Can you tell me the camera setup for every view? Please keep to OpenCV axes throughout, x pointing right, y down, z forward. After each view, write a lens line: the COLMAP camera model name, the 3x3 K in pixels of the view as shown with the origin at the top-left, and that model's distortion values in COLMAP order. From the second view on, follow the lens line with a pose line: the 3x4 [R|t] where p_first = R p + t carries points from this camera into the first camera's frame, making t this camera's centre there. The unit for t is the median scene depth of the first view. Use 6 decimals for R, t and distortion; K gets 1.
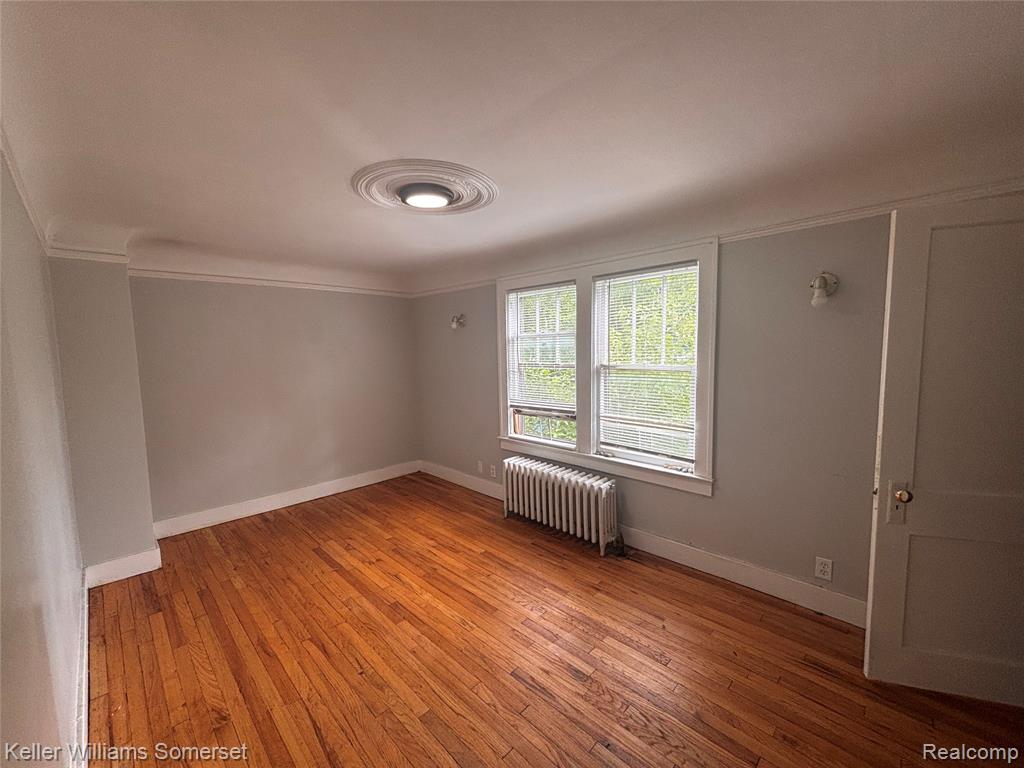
lens RADIAL K [[413.6, 0, 512.0], [0, 413.6, 384.0], [0, 0, 1]] dist [0.001744, -0.000014]
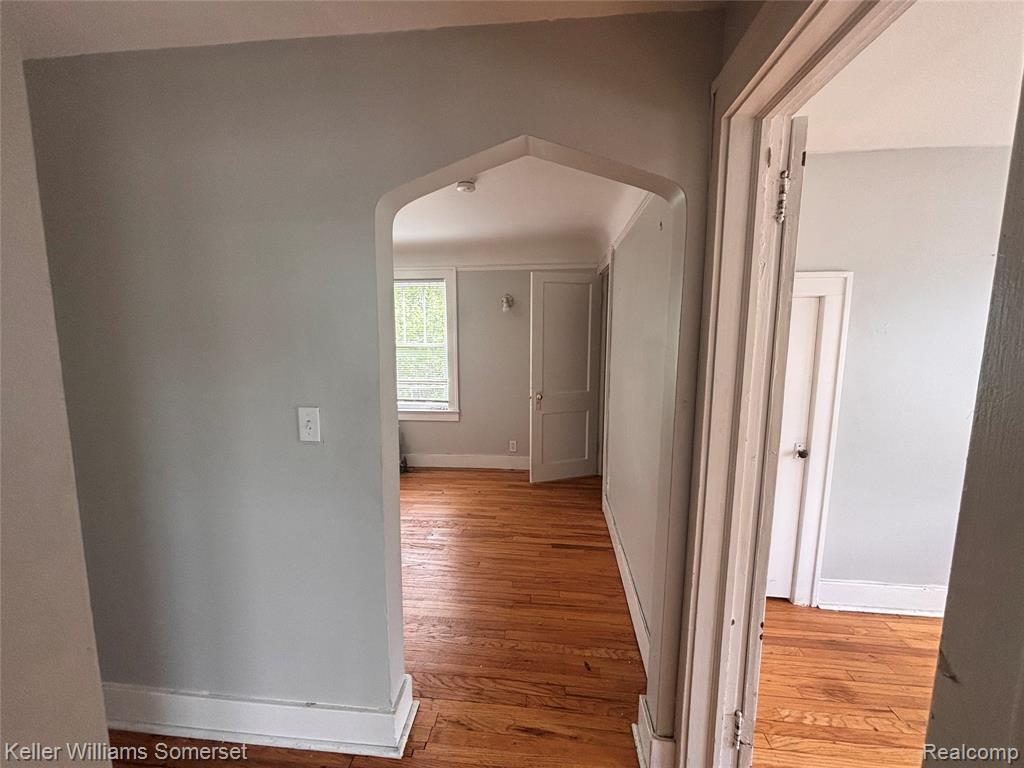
lens RADIAL K [[413.6, 0, 512.0], [0, 413.6, 384.0], [0, 0, 1]] dist [0.001744, -0.000014]
pose [[0.780808, -0.063246, 0.621562, -0.409703], [0.041941, 0.997925, 0.048856, 0.050856], [-0.623362, -0.012078, 0.781840, -0.478590]]
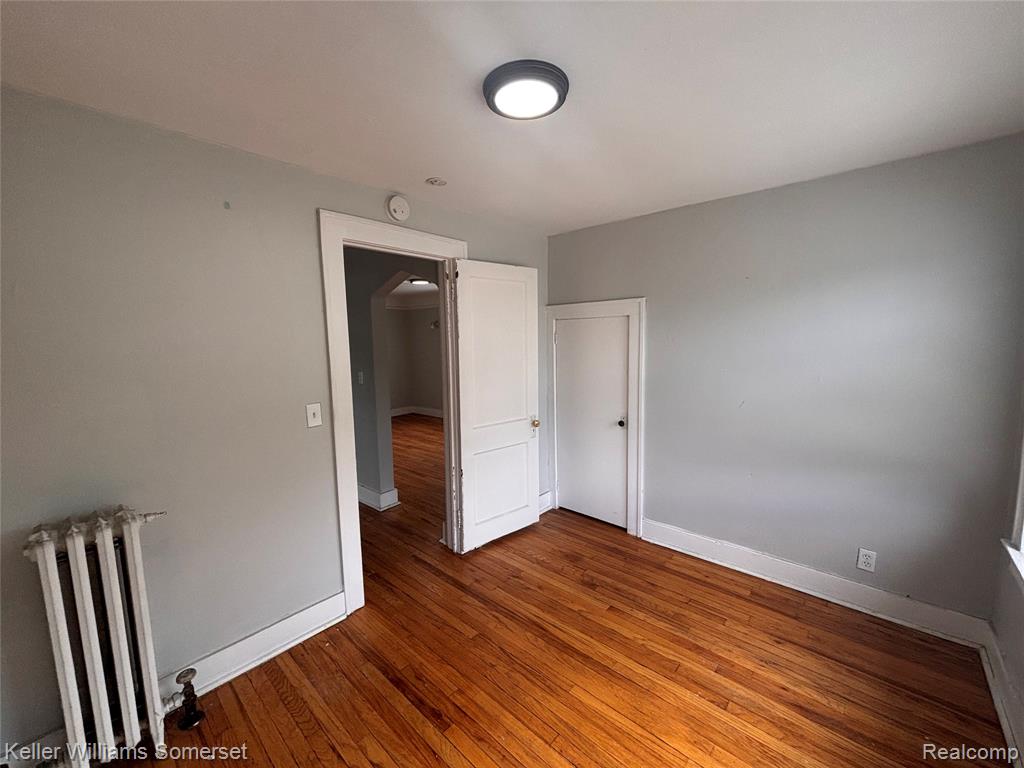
lens RADIAL K [[413.6, 0, 512.0], [0, 413.6, 384.0], [0, 0, 1]] dist [0.001744, -0.000014]
pose [[0.998575, -0.002361, 0.053307, 0.189031], [0.001165, 0.999747, 0.022455, 0.115446], [-0.053347, -0.022361, 0.998326, -1.409174]]
